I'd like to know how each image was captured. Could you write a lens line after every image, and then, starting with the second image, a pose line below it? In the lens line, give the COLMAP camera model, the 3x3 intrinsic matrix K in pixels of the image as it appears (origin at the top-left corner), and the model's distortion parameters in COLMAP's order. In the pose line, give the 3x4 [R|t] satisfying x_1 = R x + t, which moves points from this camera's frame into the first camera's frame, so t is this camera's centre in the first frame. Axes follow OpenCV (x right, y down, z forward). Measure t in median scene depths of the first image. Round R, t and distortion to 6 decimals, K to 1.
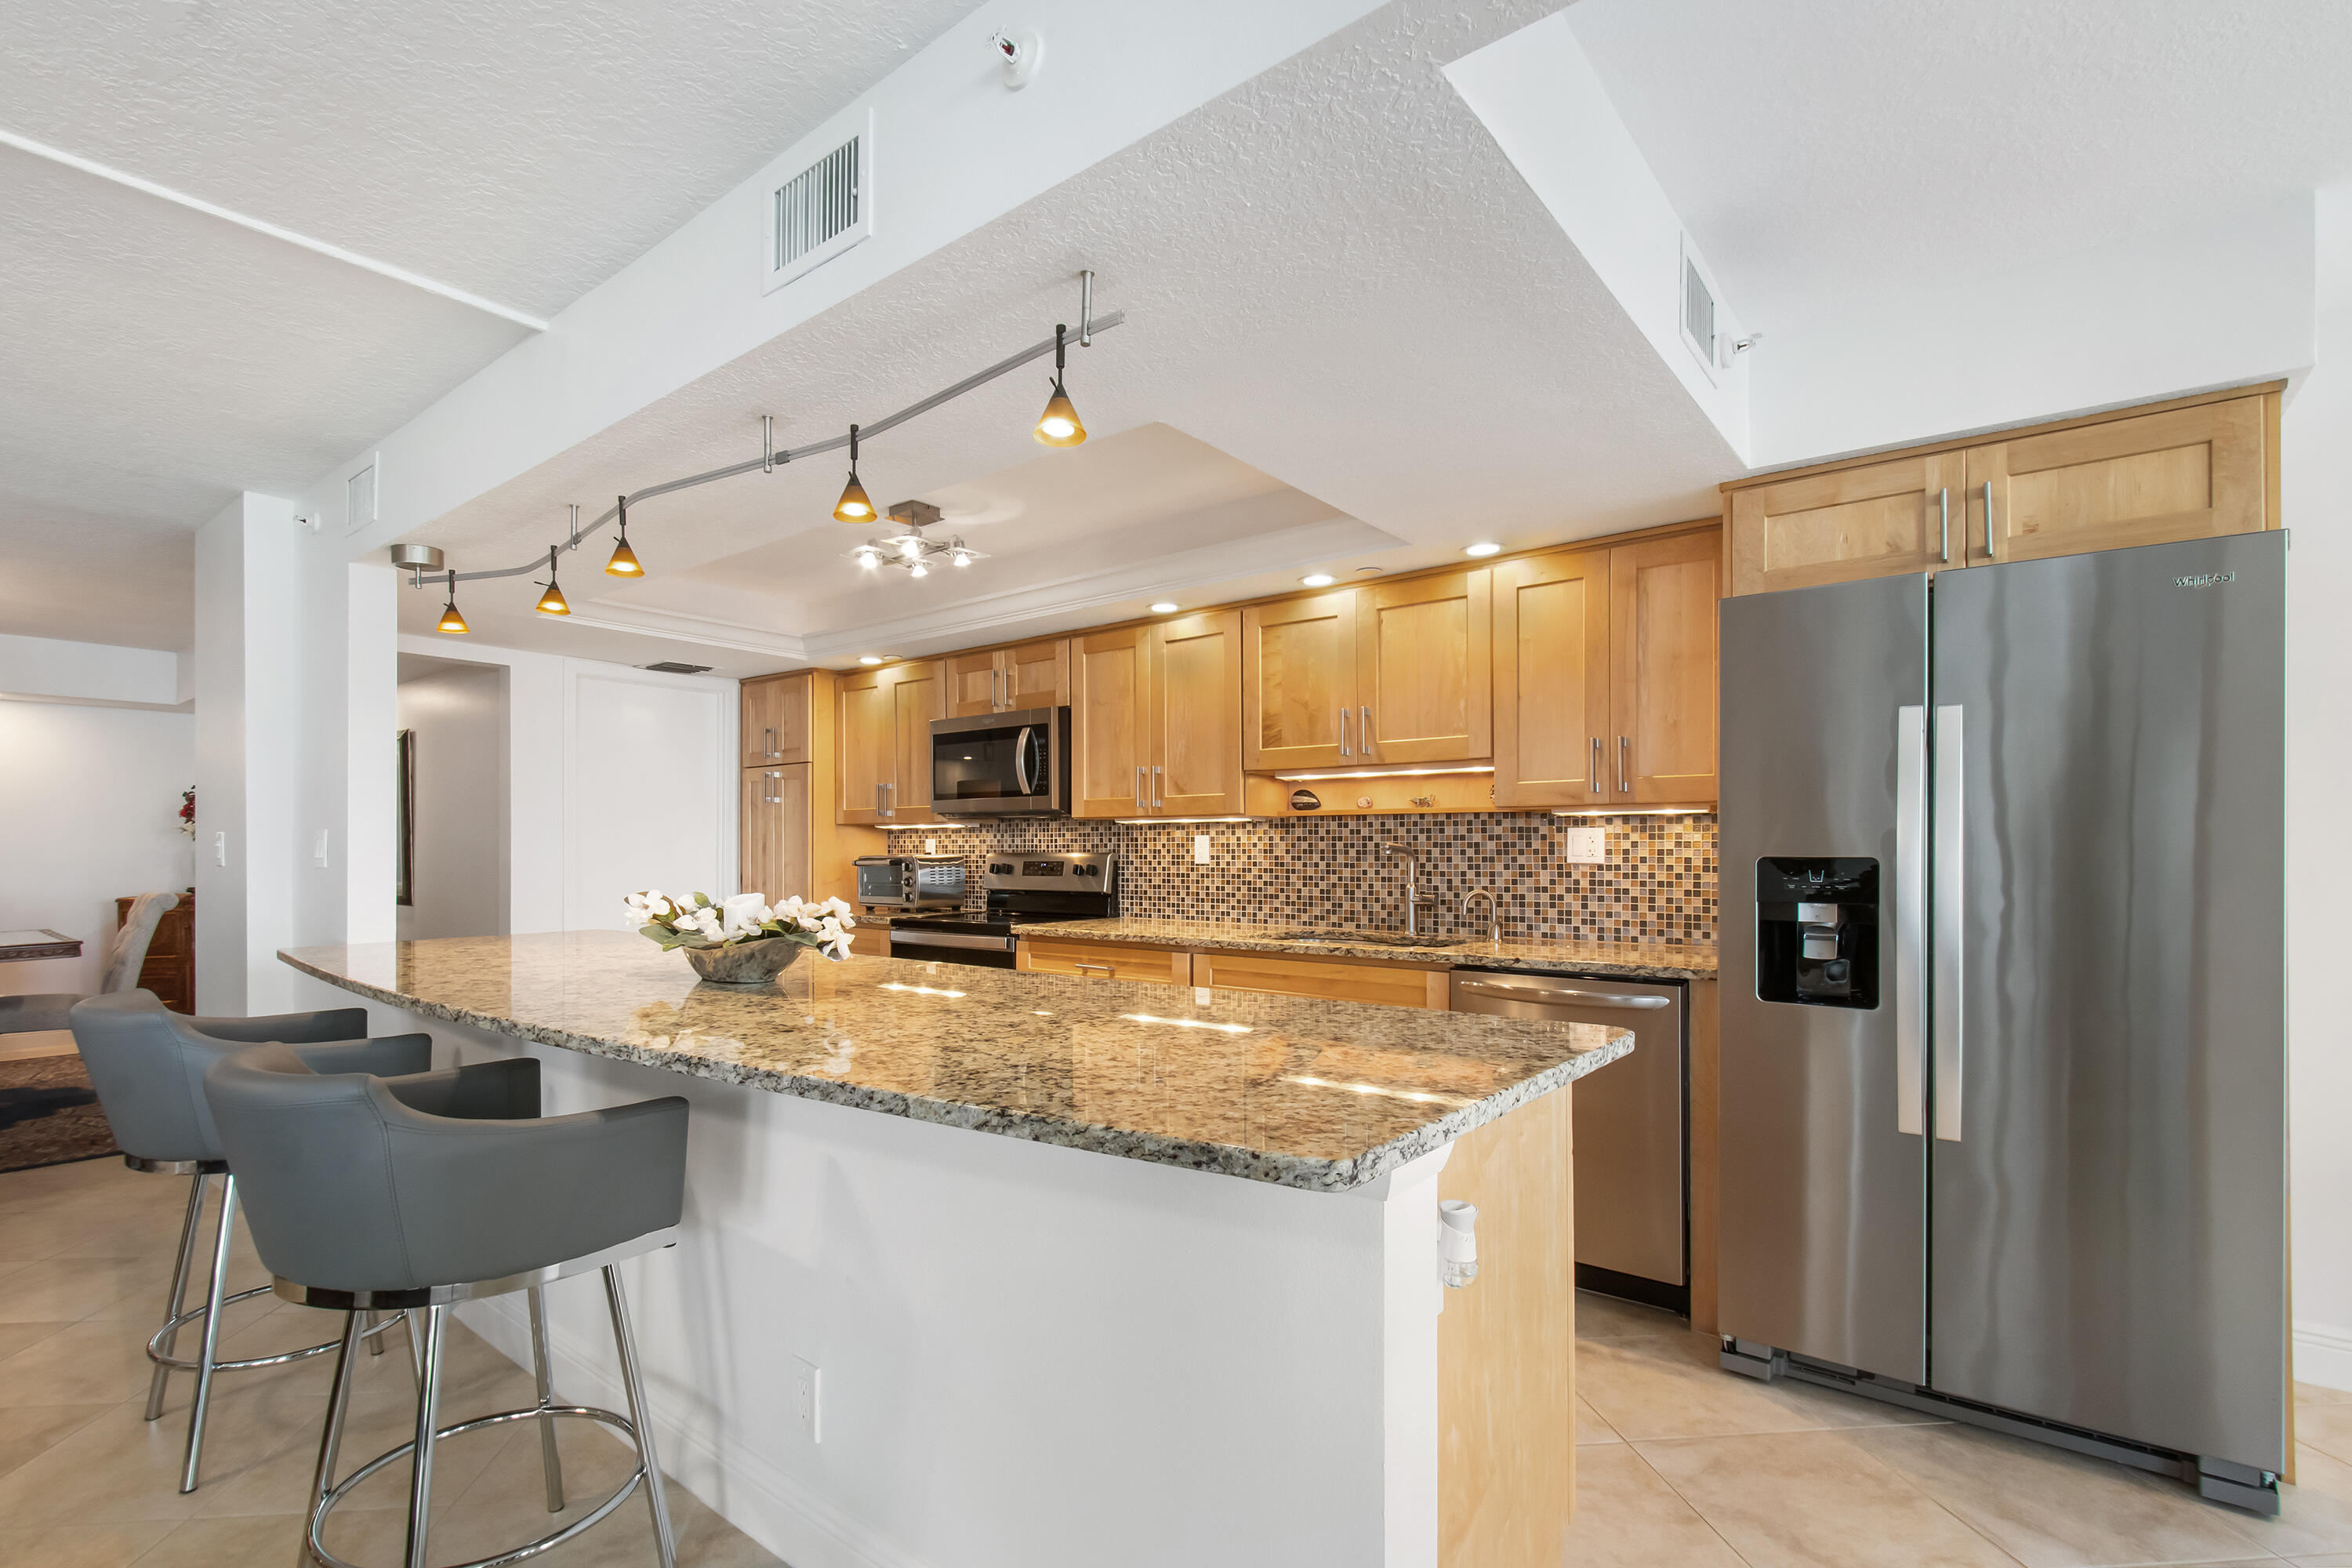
lens RADIAL K [[1082.6, 0, 1090.4], [0, 1082.6, 850.5], [0, 0, 1]] dist [0.005909, -0.000329]
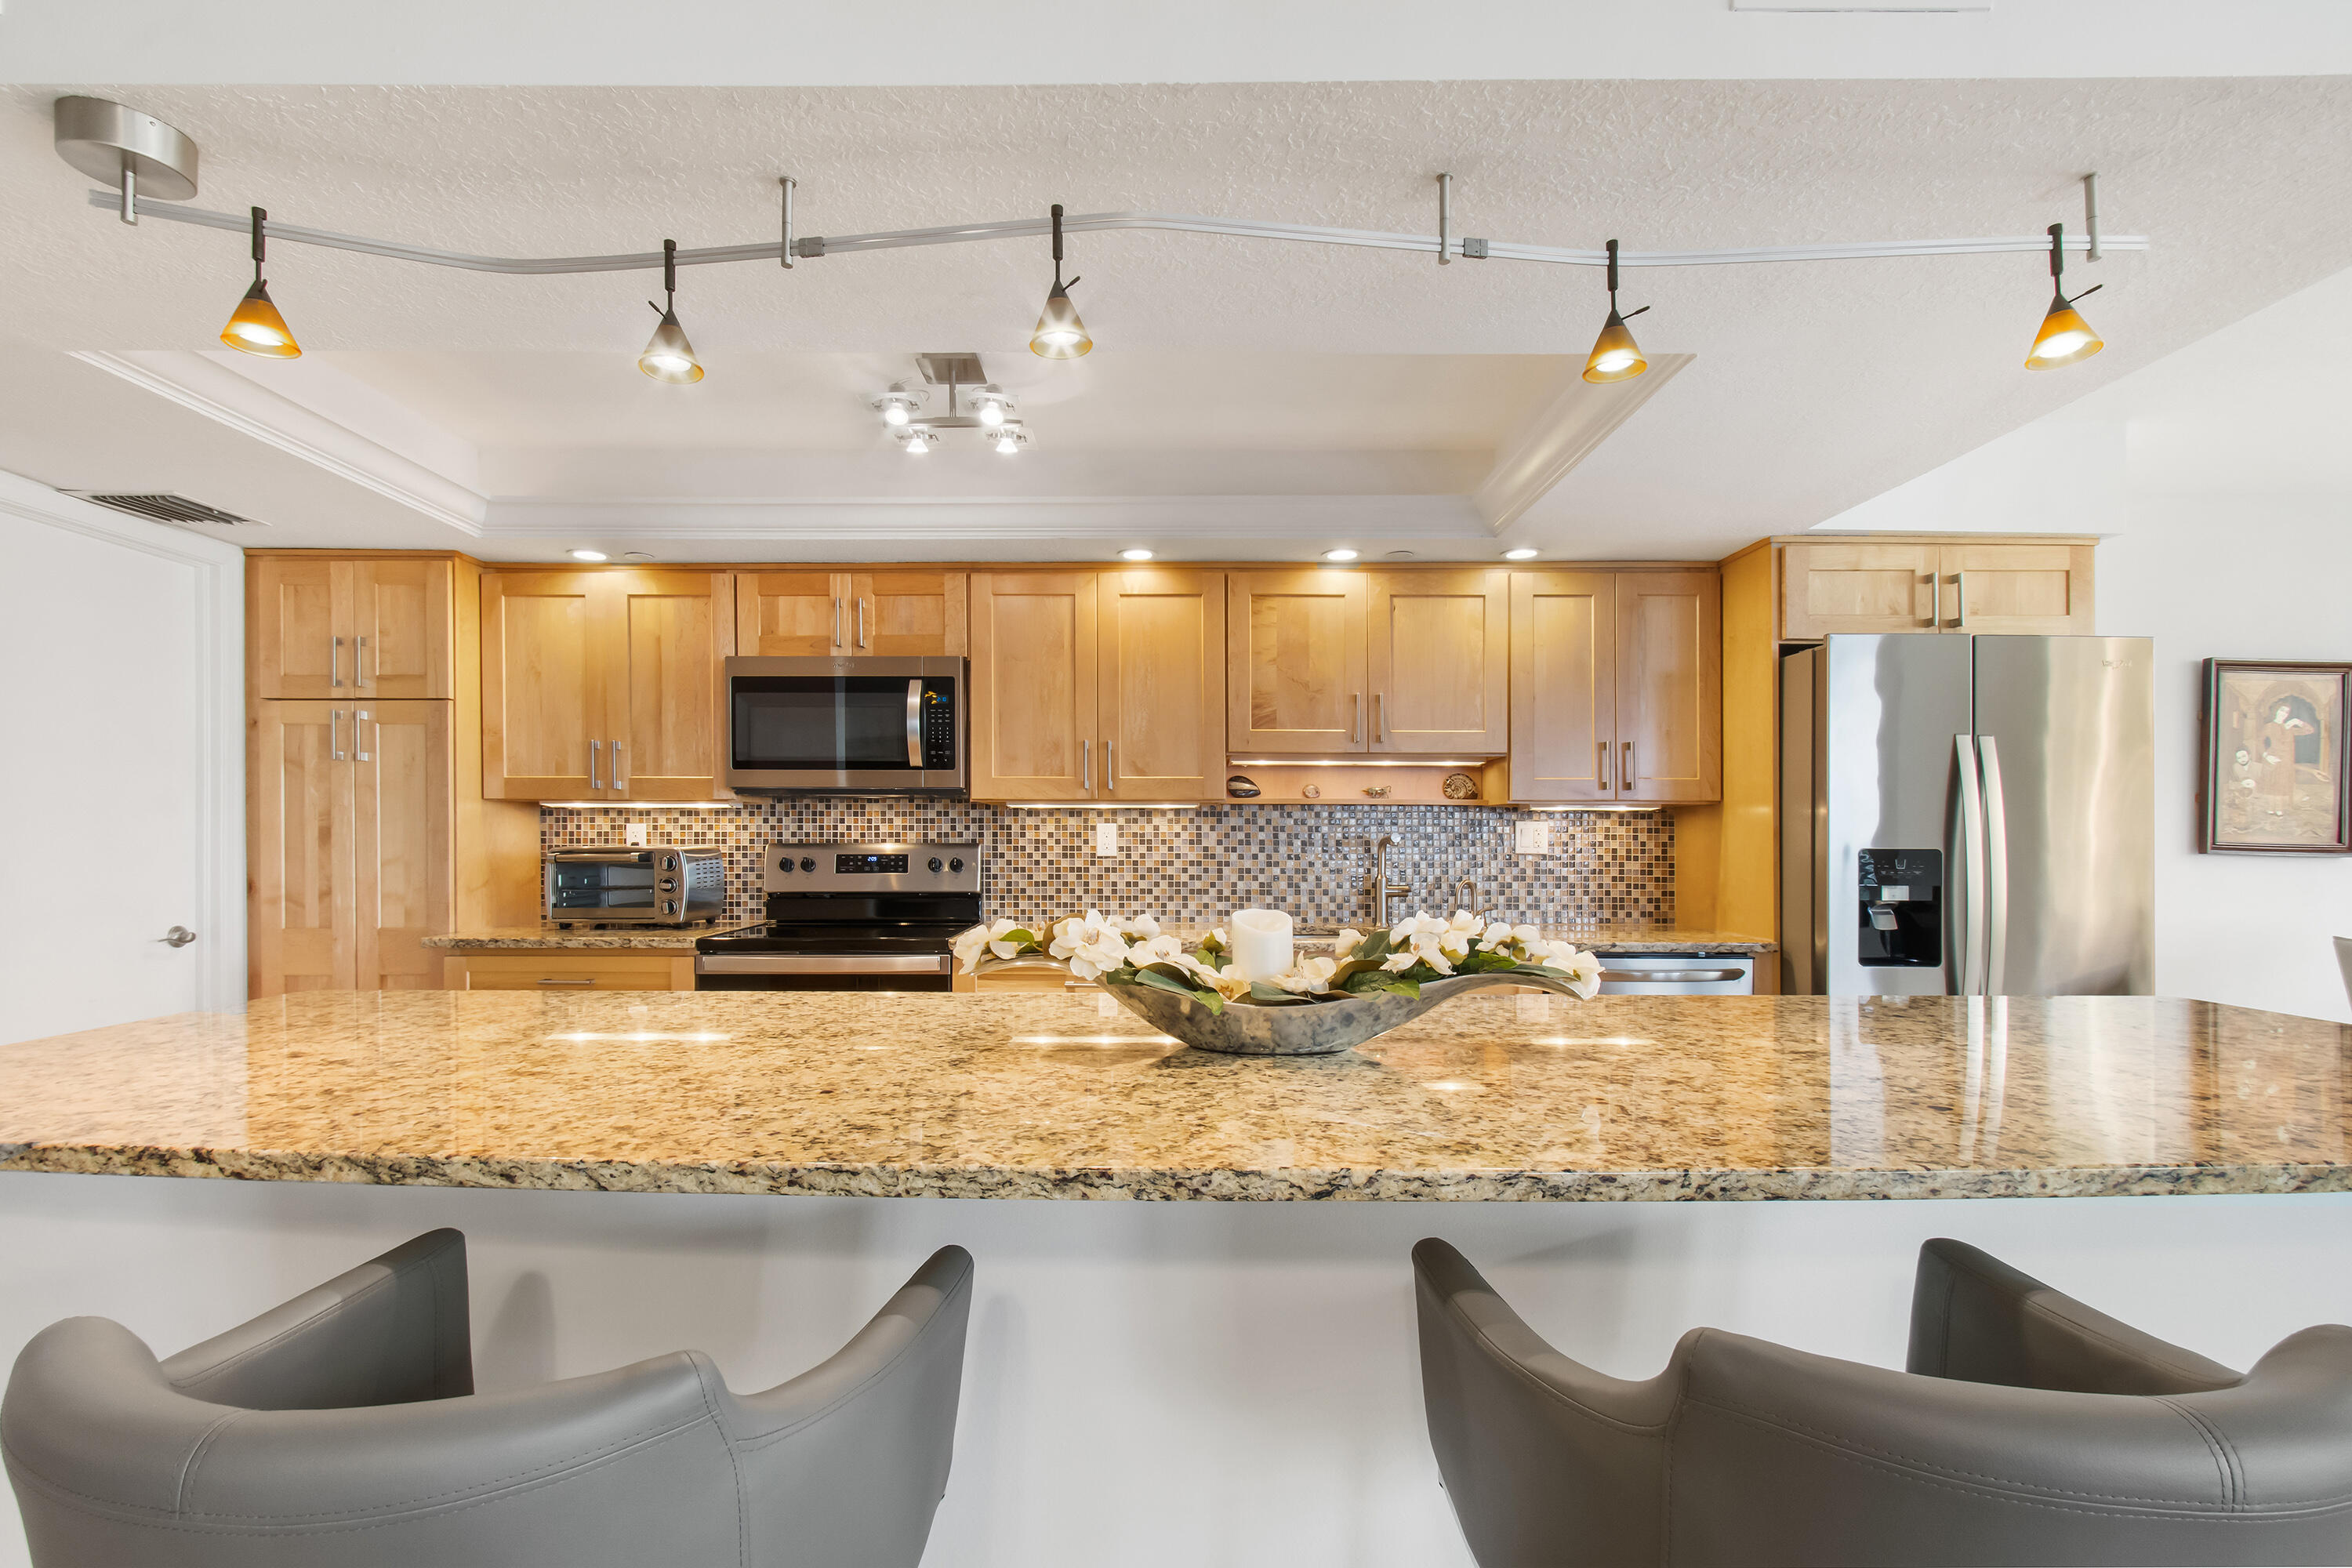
lens RADIAL K [[1082.6, 0, 1125.9], [0, 1082.6, 826.6], [0, 0, 1]] dist [0.005909, -0.000329]
pose [[0.773629, 0.006390, 0.633607, -0.482348], [-0.002785, 0.999974, -0.006685, -0.006143], [-0.633633, 0.003407, 0.773626, 0.356662]]
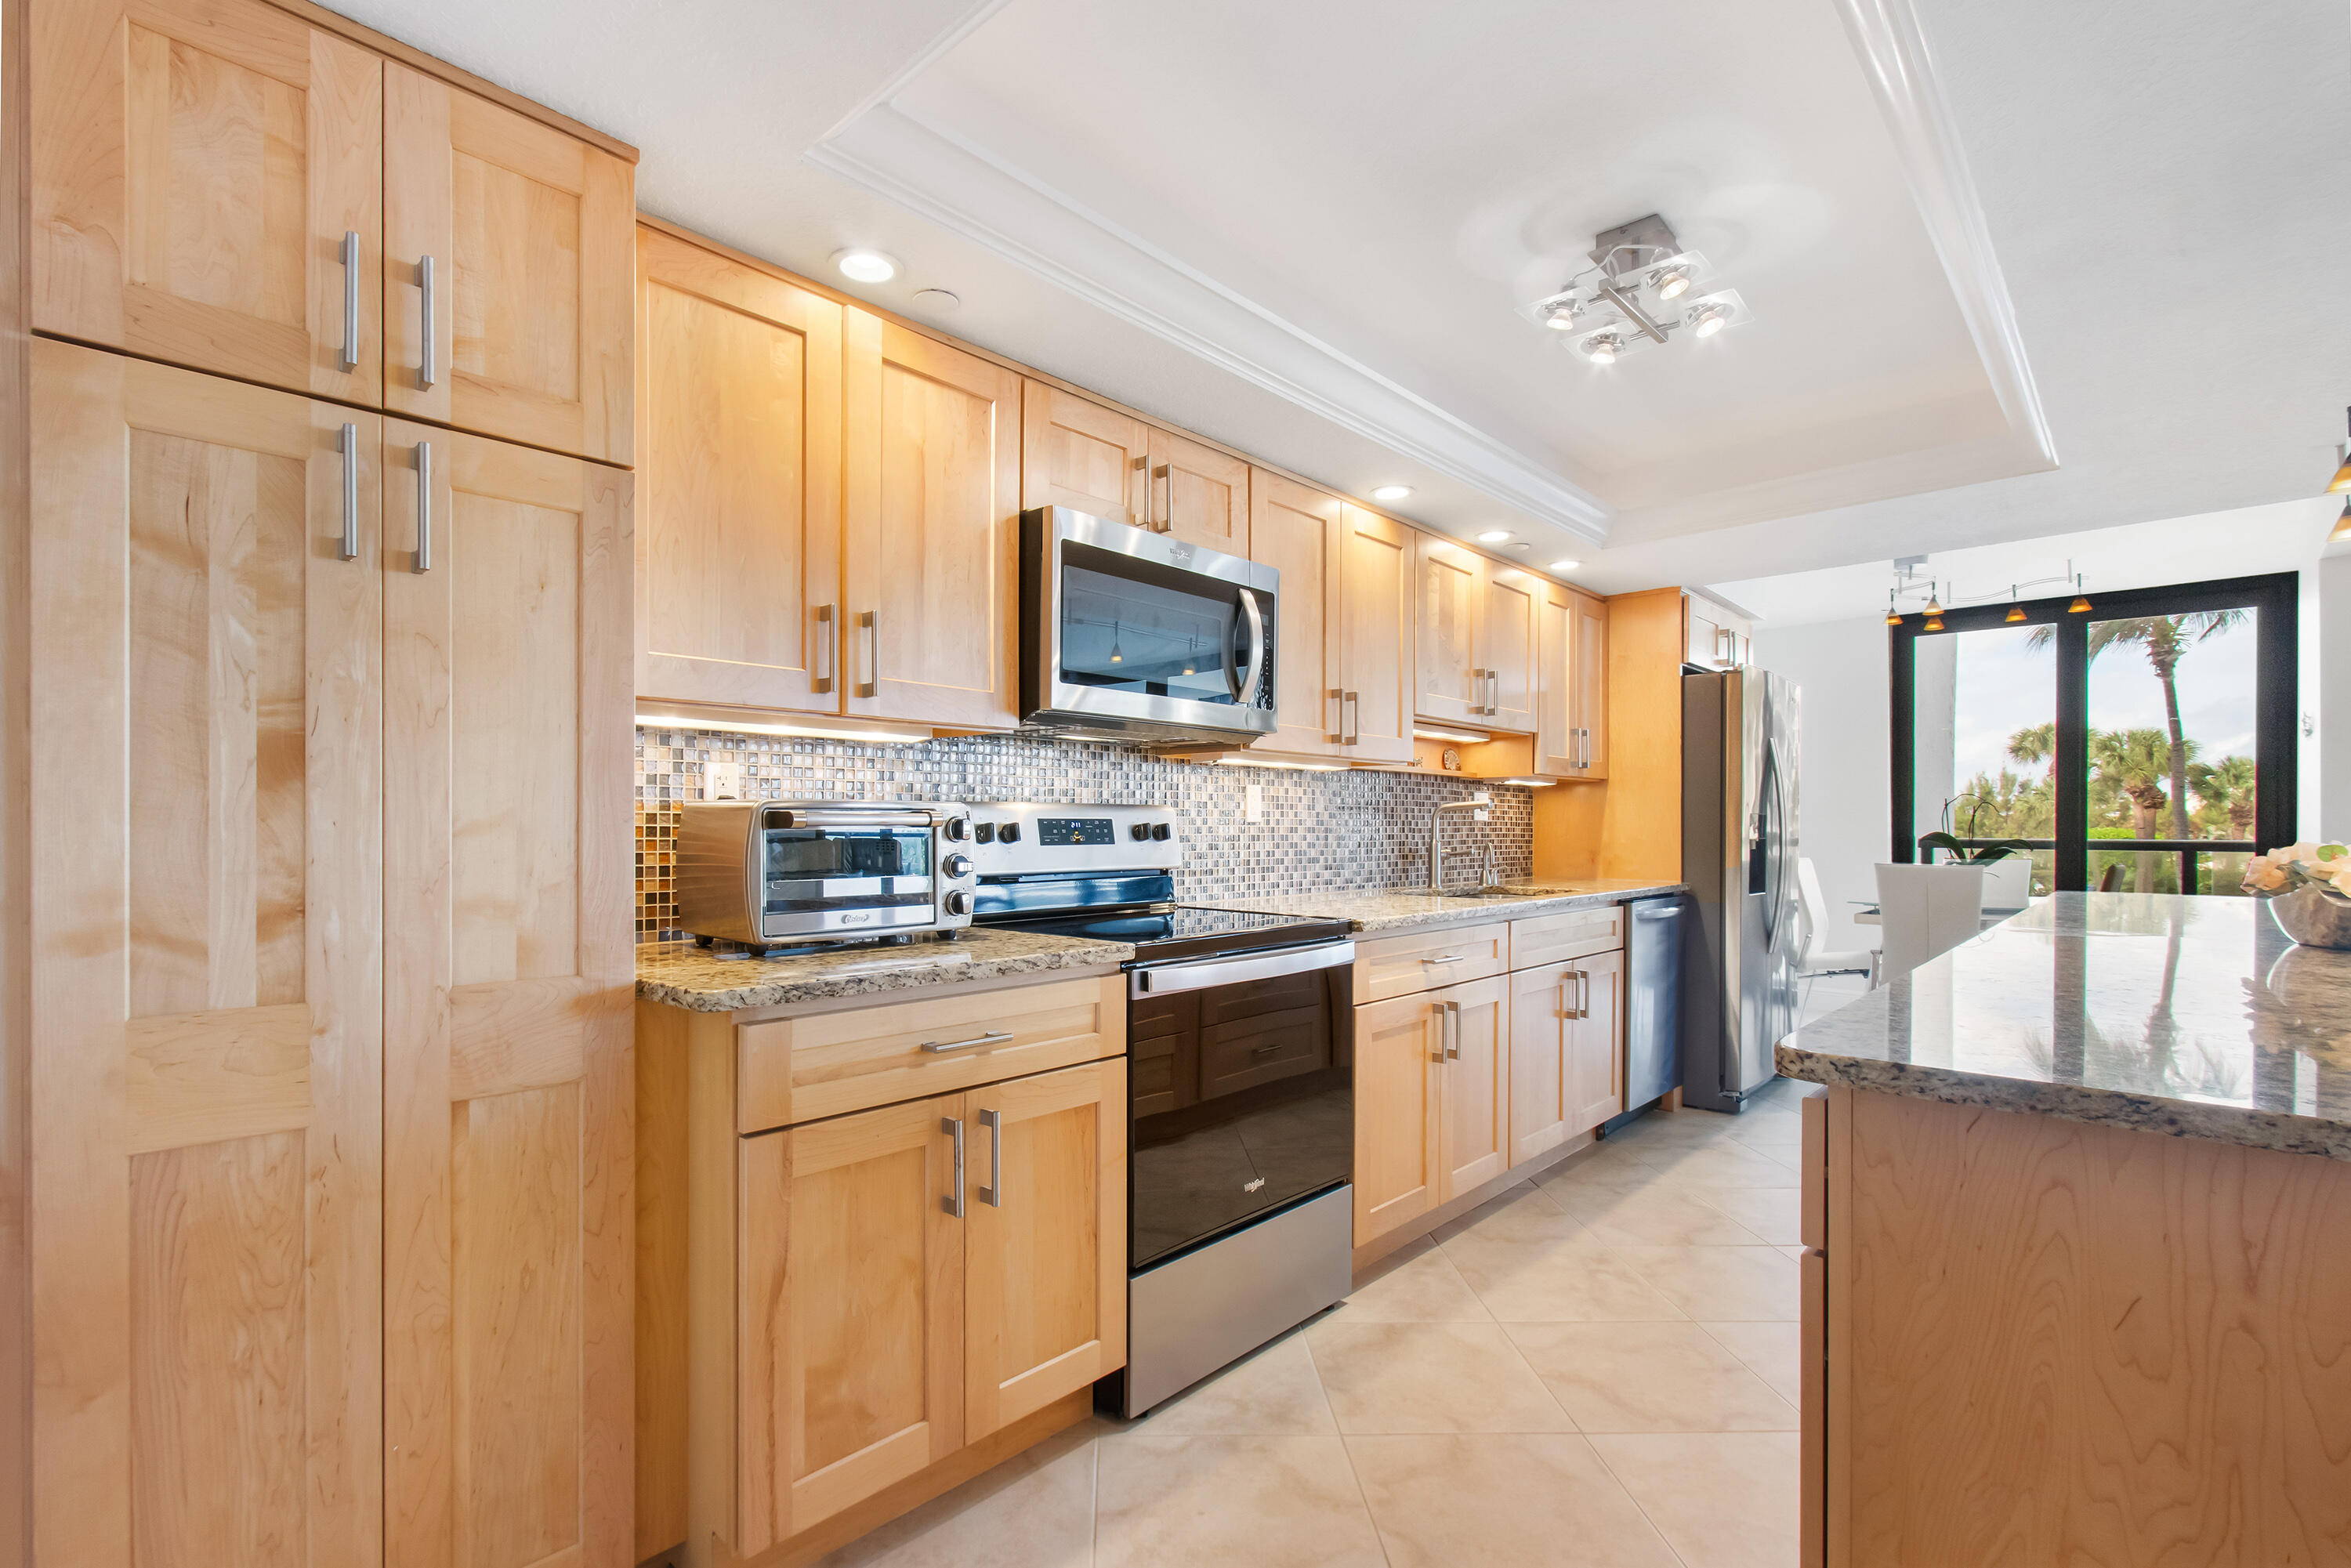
lens RADIAL K [[1082.1, 0, 1126.2], [0, 1082.1, 820.3], [0, 0, 1]] dist [0.005909, -0.000329]
pose [[0.063905, 0.003689, 0.997949, -0.730588], [-0.005727, 0.999978, -0.003330, 0.015596], [-0.997940, -0.005503, 0.063925, 1.156838]]
